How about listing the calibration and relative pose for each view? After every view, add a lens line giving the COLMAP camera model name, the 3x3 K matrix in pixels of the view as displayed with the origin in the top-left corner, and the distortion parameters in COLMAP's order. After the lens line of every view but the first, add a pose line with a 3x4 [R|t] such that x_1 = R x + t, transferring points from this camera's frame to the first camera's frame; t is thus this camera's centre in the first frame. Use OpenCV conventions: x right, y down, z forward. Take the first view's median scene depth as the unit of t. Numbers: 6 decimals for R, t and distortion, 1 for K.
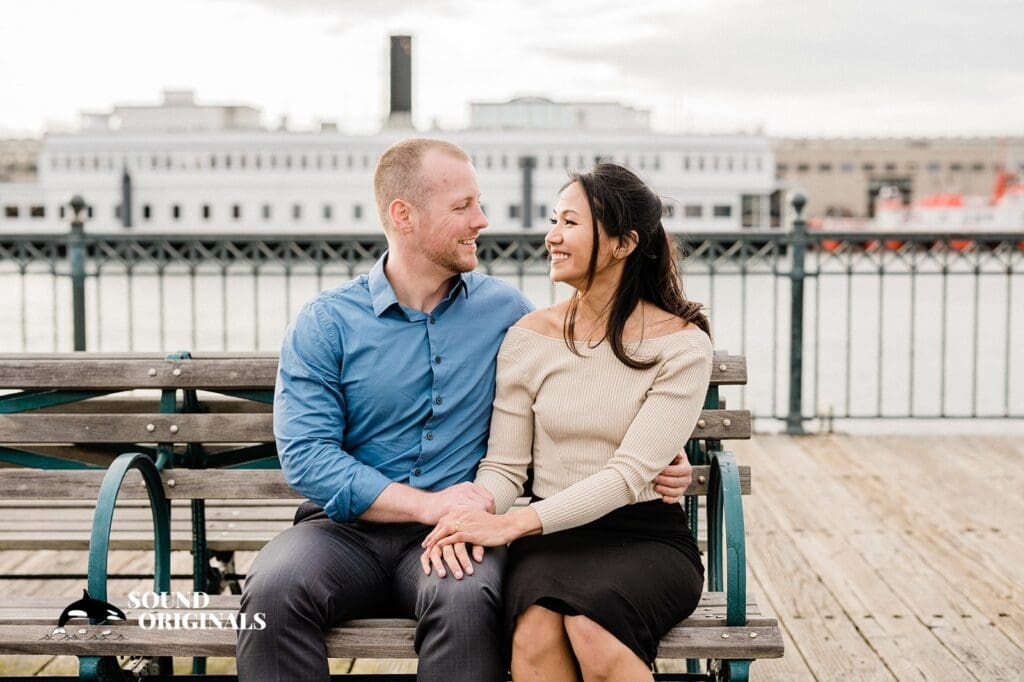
lens RADIAL K [[1583.3, 0, 510.1], [0, 1583.3, 354.6], [0, 0, 1]] dist [0.960680, -0.004943]
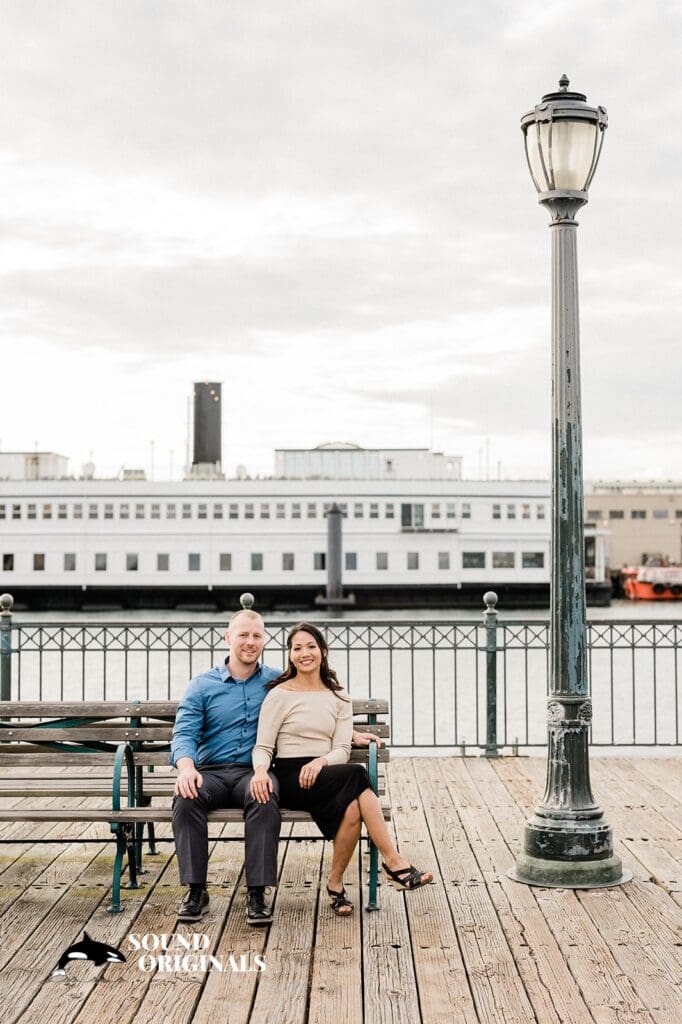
lens RADIAL K [[2874.6, 0, 317.5], [0, 2874.6, 509.5], [0, 0, 1]] dist [0.015592, 0.266634]
pose [[0.999857, -0.004720, -0.016240, 0.060709], [0.003551, 0.997452, -0.071248, 0.010180], [0.016535, 0.071181, 0.997326, -1.606000]]
